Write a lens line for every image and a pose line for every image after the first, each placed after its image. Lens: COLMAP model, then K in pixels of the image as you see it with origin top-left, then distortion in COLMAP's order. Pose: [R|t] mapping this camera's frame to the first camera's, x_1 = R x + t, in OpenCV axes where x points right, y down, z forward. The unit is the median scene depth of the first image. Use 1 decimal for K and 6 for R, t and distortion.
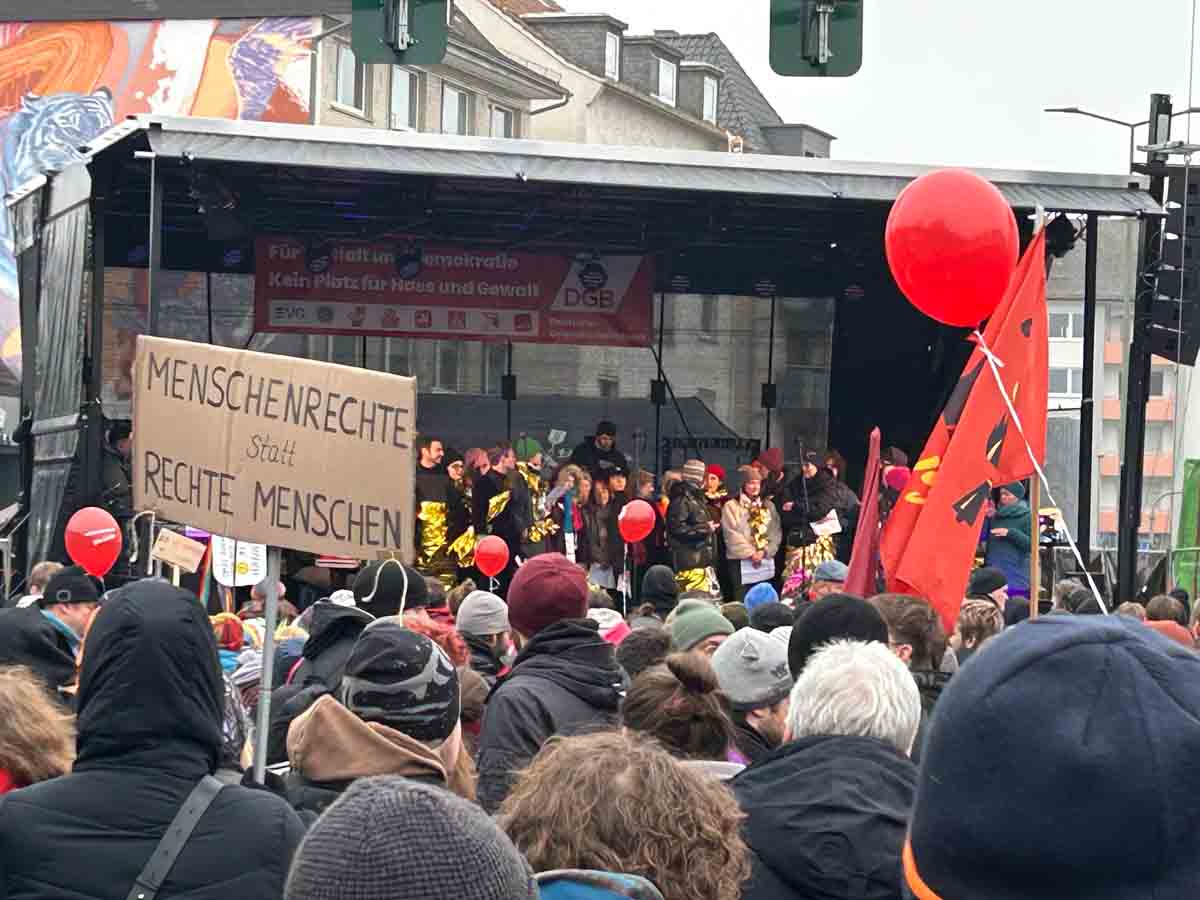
lens RADIAL K [[3717.2, 0, 600.0], [0, 3717.2, 450.0], [0, 0, 1]] dist [0.141872, 2.515278]
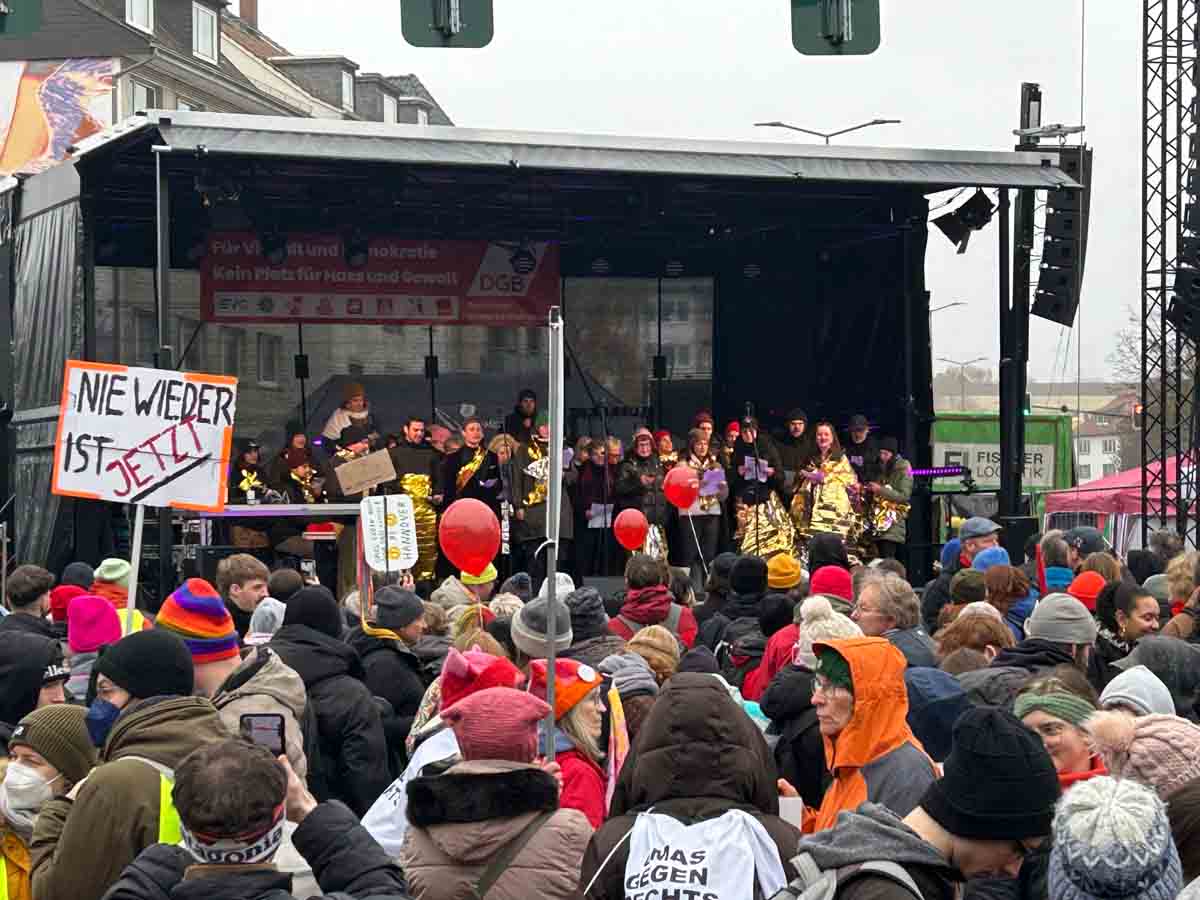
lens RADIAL K [[2826.3, 0, 600.0], [0, 2826.3, 450.0], [0, 0, 1]] dist [0.241851, -0.913904]
pose [[0.989328, -0.036416, 0.141084, -0.100153], [0.034762, 0.999295, 0.014174, -0.002591], [-0.141501, -0.009118, 0.989896, 0.177469]]
